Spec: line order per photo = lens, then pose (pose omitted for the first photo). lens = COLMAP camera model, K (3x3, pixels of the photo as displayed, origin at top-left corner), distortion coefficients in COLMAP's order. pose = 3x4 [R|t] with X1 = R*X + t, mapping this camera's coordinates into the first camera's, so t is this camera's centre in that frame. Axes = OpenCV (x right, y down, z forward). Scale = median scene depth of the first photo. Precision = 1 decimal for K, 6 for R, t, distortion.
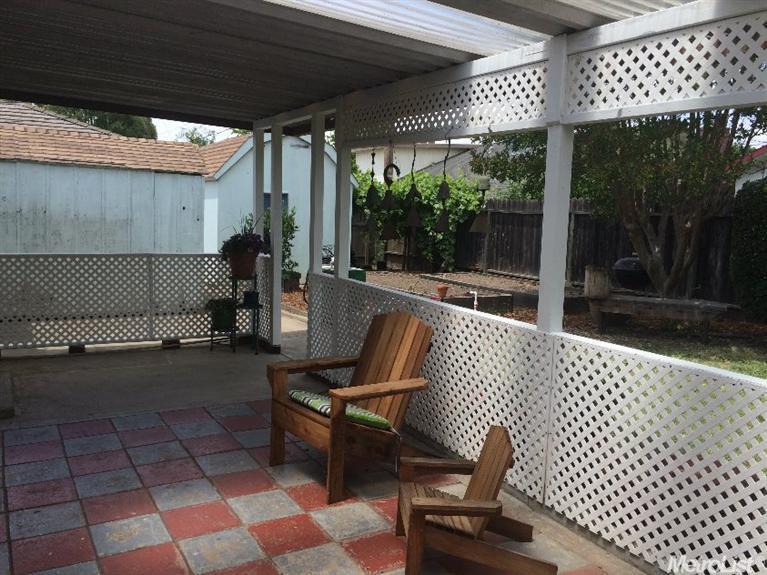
lens RADIAL K [[618.4, 0, 383.5], [0, 618.4, 287.5], [0, 0, 1]] dist [0.031744, -0.007382]
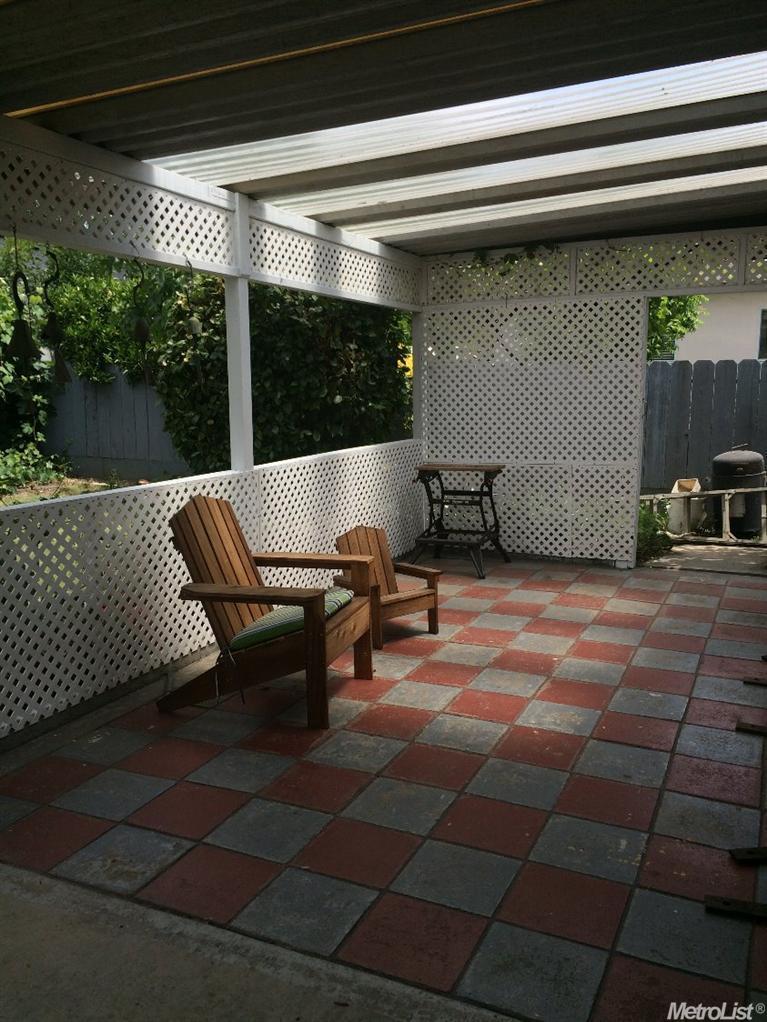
lens RADIAL K [[824.0, 0, 383.5], [0, 824.0, 511.0], [0, 0, 1]] dist [0.031744, -0.007382]
pose [[-0.534203, -0.163431, 0.829408, -1.126518], [0.099853, 0.962067, 0.253884, -0.212176], [-0.839438, 0.218444, -0.497620, 1.612467]]
